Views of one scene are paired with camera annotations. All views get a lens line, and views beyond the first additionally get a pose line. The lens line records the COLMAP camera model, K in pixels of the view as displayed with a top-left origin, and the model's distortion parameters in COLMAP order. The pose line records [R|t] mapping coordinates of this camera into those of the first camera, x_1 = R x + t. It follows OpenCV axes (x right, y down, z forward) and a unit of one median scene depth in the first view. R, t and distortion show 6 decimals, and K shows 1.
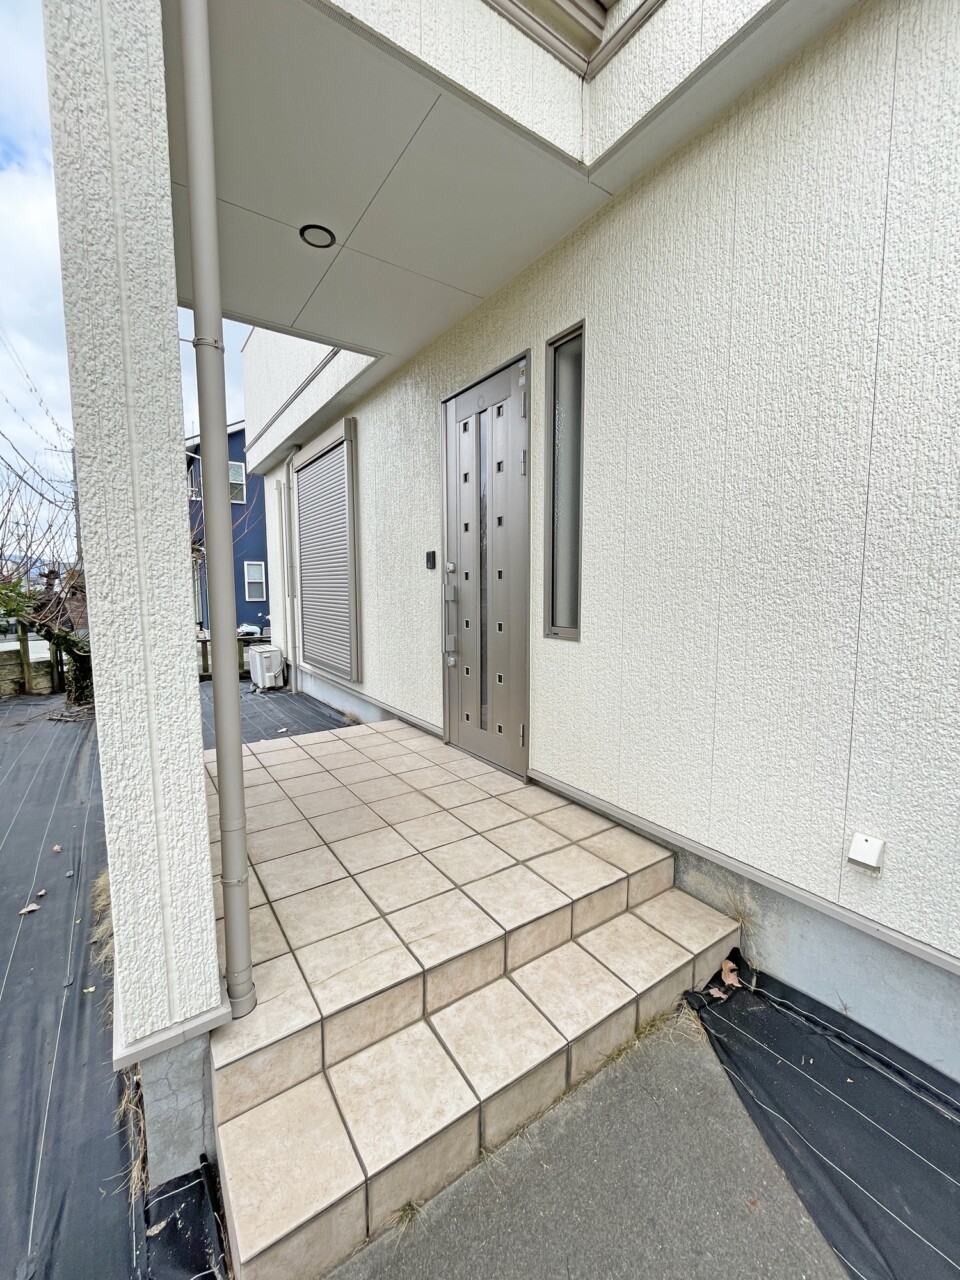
lens RADIAL K [[515.5, 0, 478.5], [0, 515.5, 637.9], [0, 0, 1]] dist [-0.003760, -0.001062]
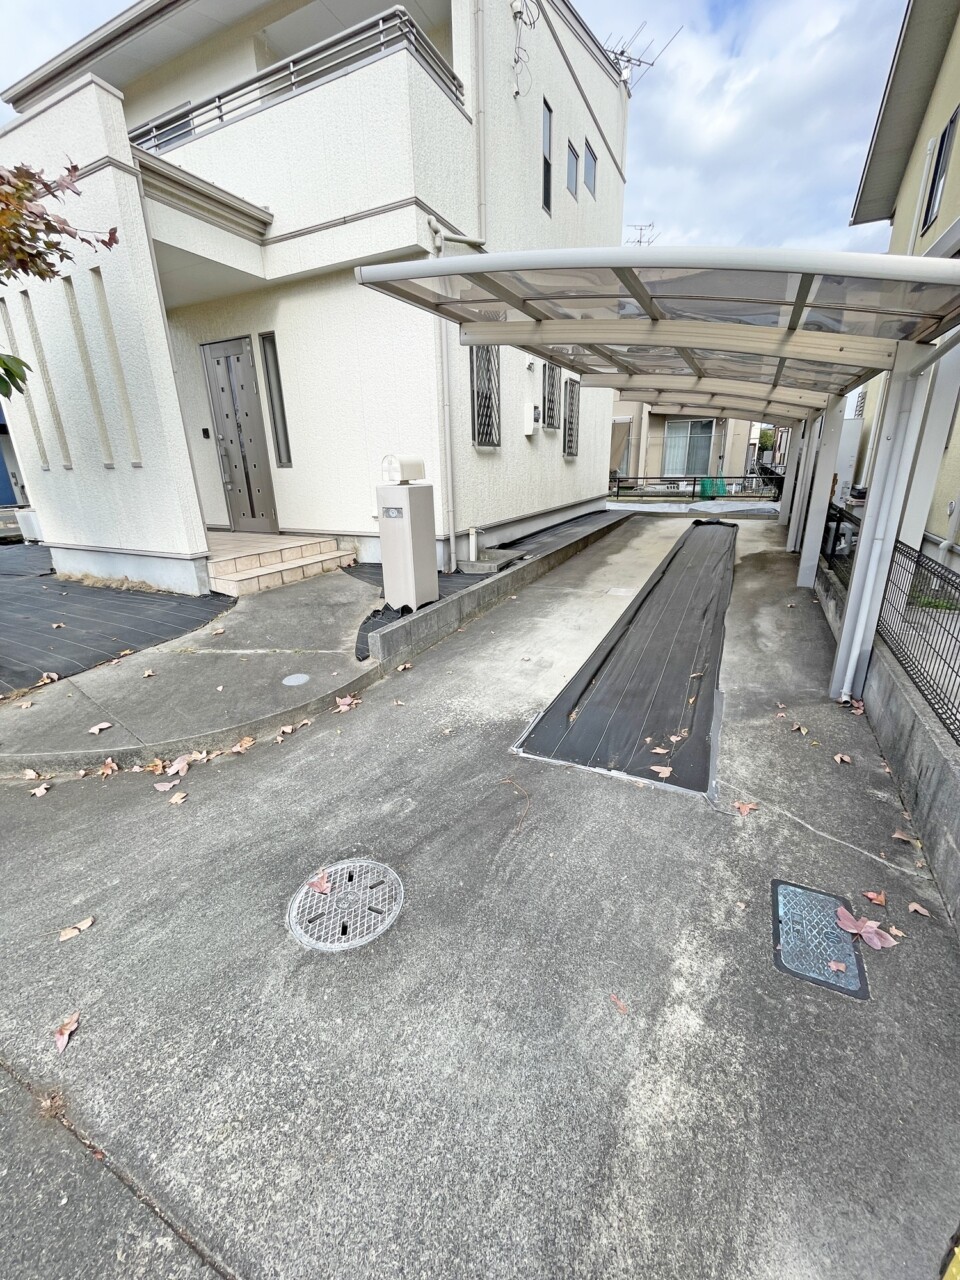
lens RADIAL K [[515.5, 0, 482.8], [0, 515.5, 635.0], [0, 0, 1]] dist [-0.003760, -0.001062]
pose [[0.871820, -0.173295, 0.458148, -0.253984], [0.069482, 0.969620, 0.234542, 0.242277], [-0.484874, -0.172645, 0.857374, -1.542157]]
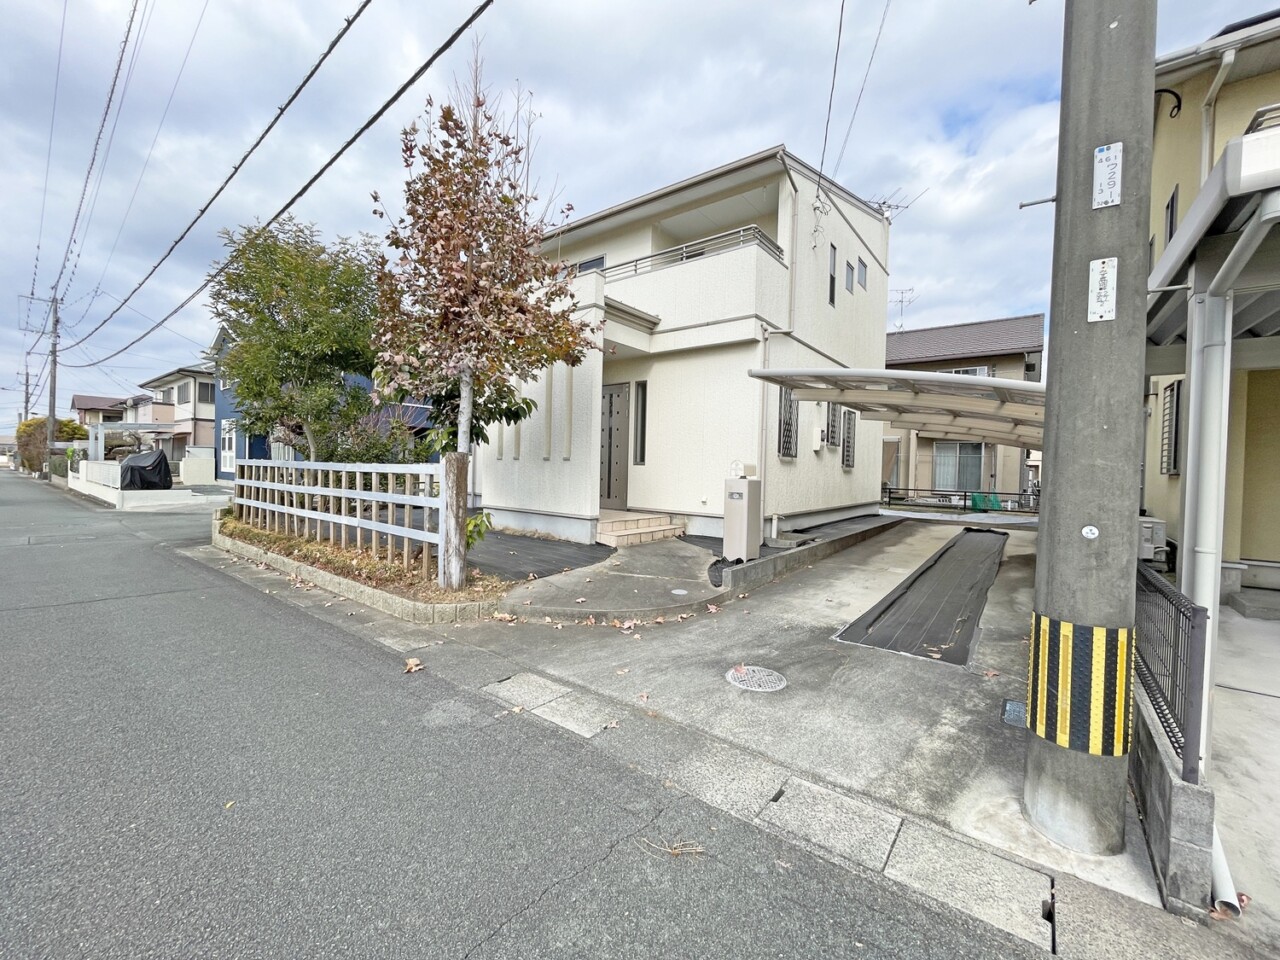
lens RADIAL K [[515.5, 0, 632.9], [0, 515.5, 475.1], [0, 0, 1]] dist [-0.003760, -0.001062]
pose [[0.955066, 0.020646, 0.295674, -0.829279], [0.002922, 0.996866, -0.079049, 0.314712], [-0.296380, 0.076361, 0.952013, -2.099612]]
